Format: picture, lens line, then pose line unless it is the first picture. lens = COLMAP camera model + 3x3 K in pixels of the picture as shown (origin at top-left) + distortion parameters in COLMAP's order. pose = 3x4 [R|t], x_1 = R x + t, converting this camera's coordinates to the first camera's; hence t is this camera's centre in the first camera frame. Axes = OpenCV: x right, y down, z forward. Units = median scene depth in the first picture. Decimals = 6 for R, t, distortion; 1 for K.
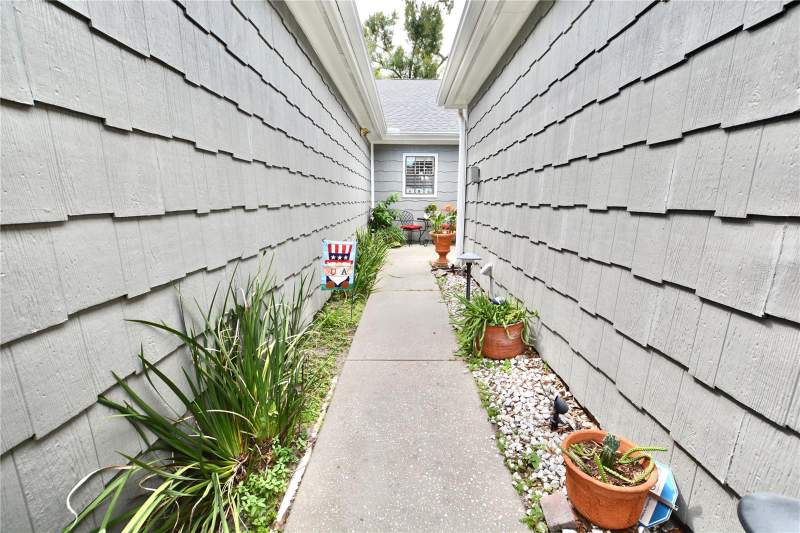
lens RADIAL K [[351.4, 0, 402.2], [0, 351.4, 264.5], [0, 0, 1]] dist [-0.029348, -0.000072]
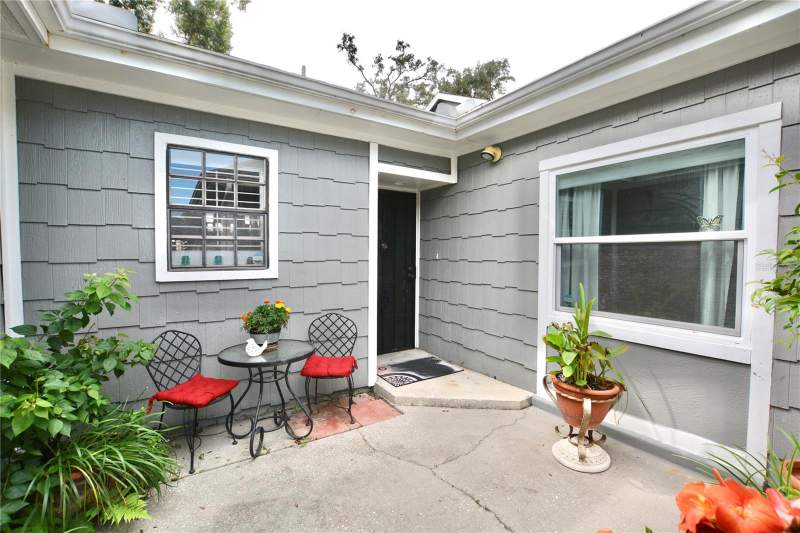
lens RADIAL K [[351.4, 0, 399.4], [0, 351.4, 265.1], [0, 0, 1]] dist [-0.029348, -0.000072]
pose [[0.837493, -0.018657, 0.546130, 0.005062], [0.105961, 0.985992, -0.128808, -0.057338], [-0.536077, 0.165744, 0.827738, 0.255963]]
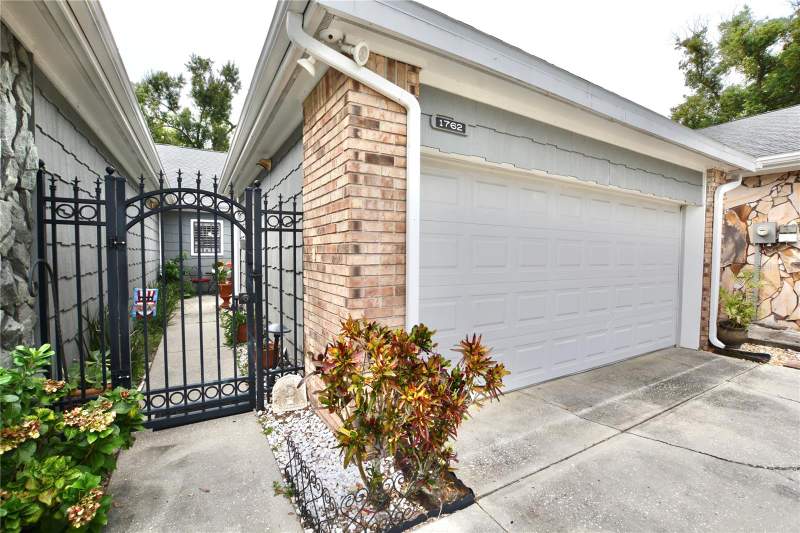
lens RADIAL K [[351.4, 0, 398.6], [0, 351.4, 266.6], [0, 0, 1]] dist [-0.029348, -0.000072]
pose [[0.859474, -0.020300, 0.510776, 0.000722], [0.092523, 0.988885, -0.116386, 0.018721], [-0.502736, 0.147289, 0.851799, -0.140154]]
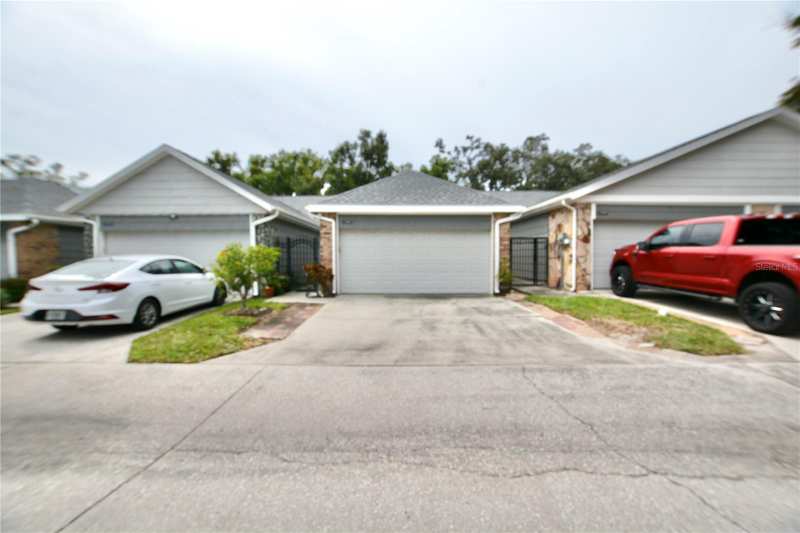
lens RADIAL K [[351.4, 0, 399.2], [0, 351.4, 266.7], [0, 0, 1]] dist [-0.029348, -0.000072]
pose [[0.999634, -0.010197, 0.025065, 0.142142], [0.014081, 0.987010, -0.160039, 0.106219], [-0.023107, 0.160333, 0.986792, -0.552698]]
